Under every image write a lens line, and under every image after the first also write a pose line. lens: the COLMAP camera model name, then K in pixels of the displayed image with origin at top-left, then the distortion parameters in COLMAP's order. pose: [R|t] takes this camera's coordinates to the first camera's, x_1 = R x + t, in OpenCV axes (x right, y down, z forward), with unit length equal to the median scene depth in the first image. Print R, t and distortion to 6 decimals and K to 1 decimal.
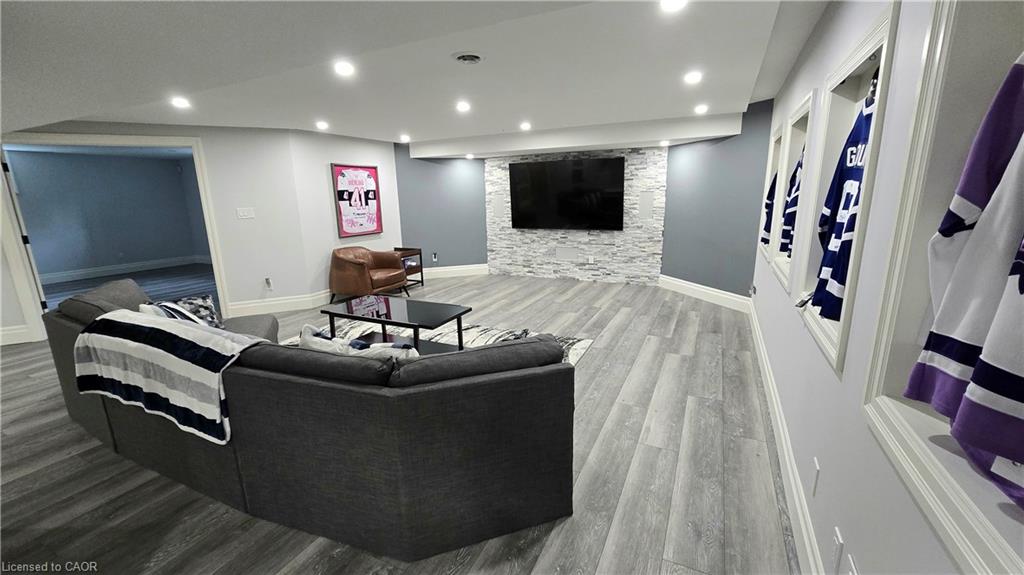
lens RADIAL K [[419.7, 0, 511.8], [0, 419.7, 290.4], [0, 0, 1]] dist [-0.007066, 0.000472]
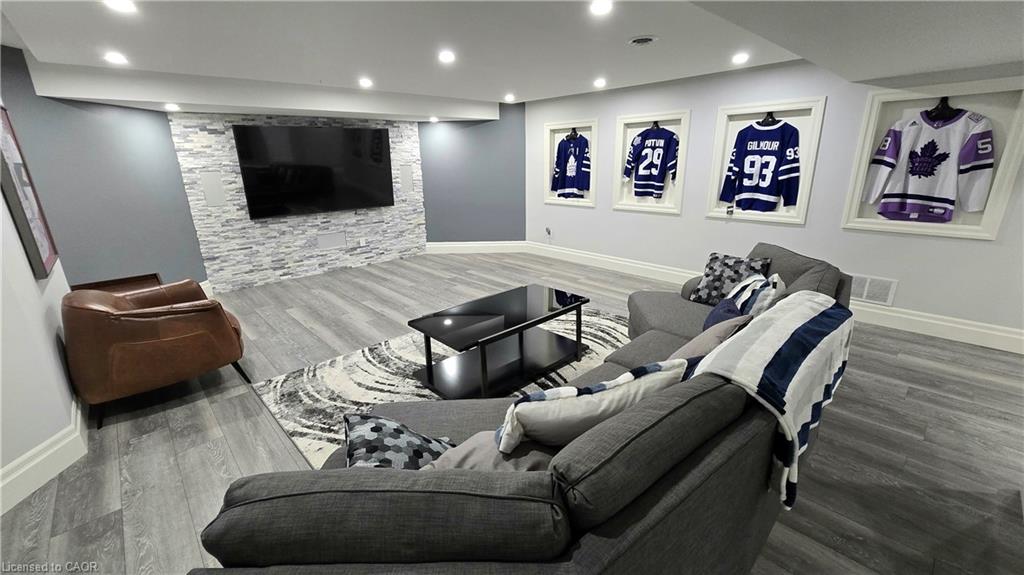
lens RADIAL K [[419.7, 0, 511.8], [0, 419.7, 290.4], [0, 0, 1]] dist [-0.007066, 0.000472]
pose [[0.357042, -0.269199, 0.894457, -0.573023], [0.224820, 0.954188, 0.197435, -0.085459], [-0.906630, 0.130600, 0.401206, 0.384818]]
